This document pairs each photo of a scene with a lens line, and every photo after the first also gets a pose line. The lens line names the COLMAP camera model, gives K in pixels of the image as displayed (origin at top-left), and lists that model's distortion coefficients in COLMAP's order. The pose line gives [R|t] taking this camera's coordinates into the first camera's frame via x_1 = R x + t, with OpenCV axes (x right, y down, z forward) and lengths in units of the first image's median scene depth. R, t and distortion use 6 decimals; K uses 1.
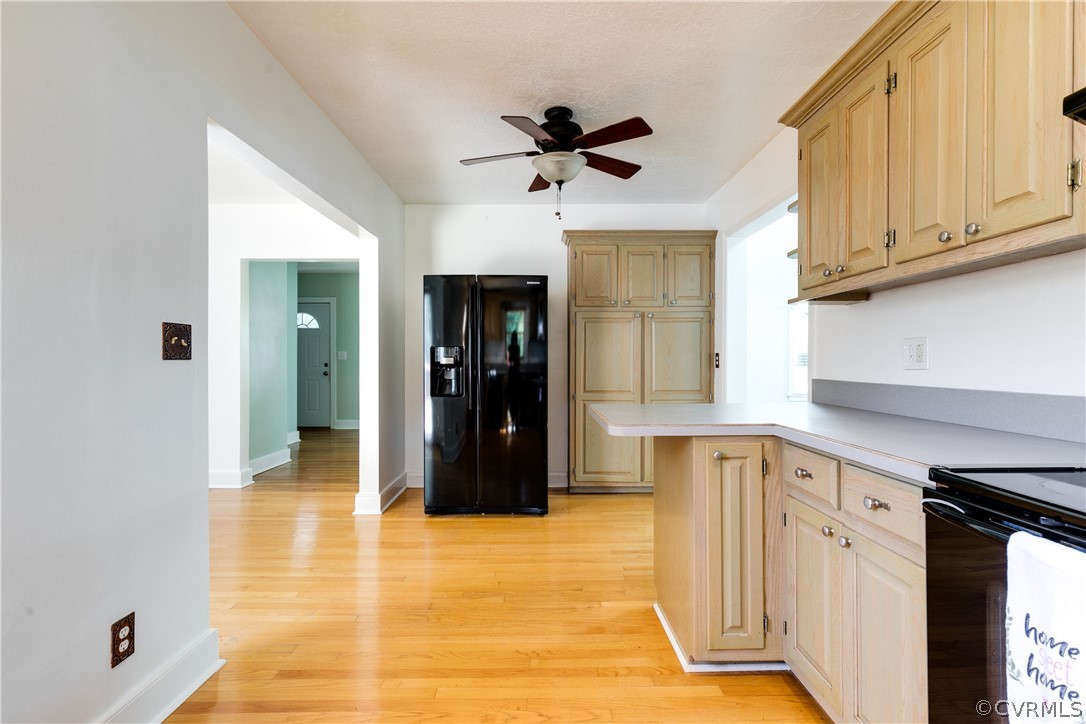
lens RADIAL K [[487.5, 0, 549.0], [0, 487.5, 362.8], [0, 0, 1]] dist [0.002781, -0.001497]
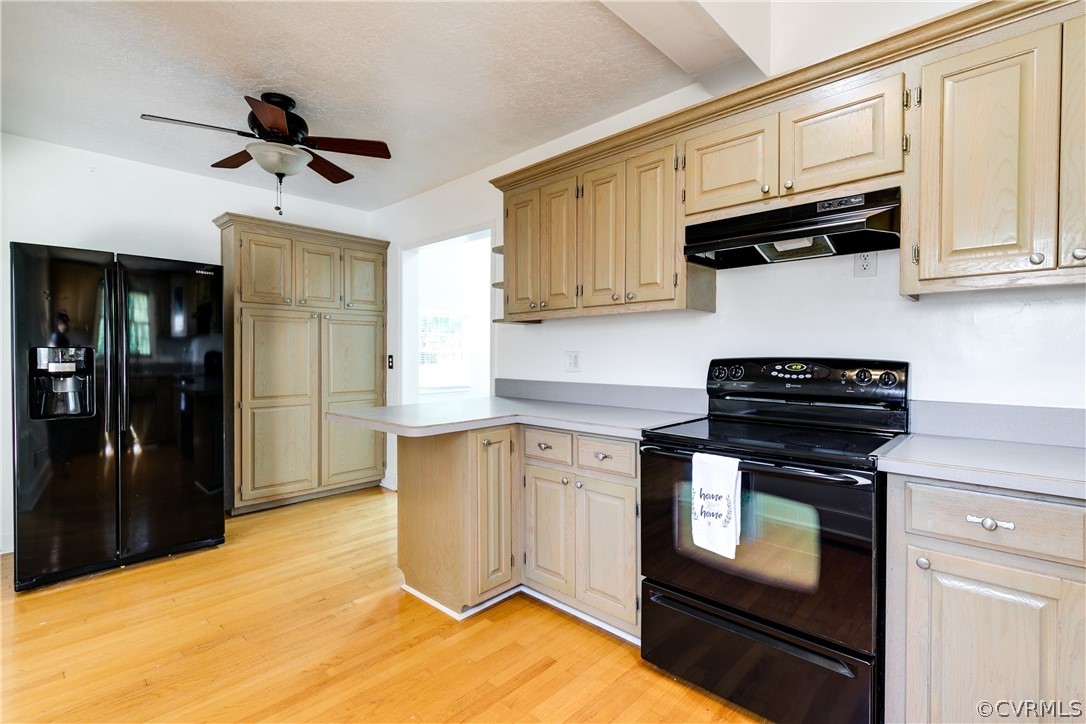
lens RADIAL K [[487.5, 0, 549.0], [0, 487.5, 362.8], [0, 0, 1]] dist [0.002781, -0.001497]
pose [[0.695604, -0.009893, 0.718357, -0.292258], [0.001575, 0.999924, 0.012246, -0.024086], [-0.718424, -0.007387, 0.695566, -0.014393]]
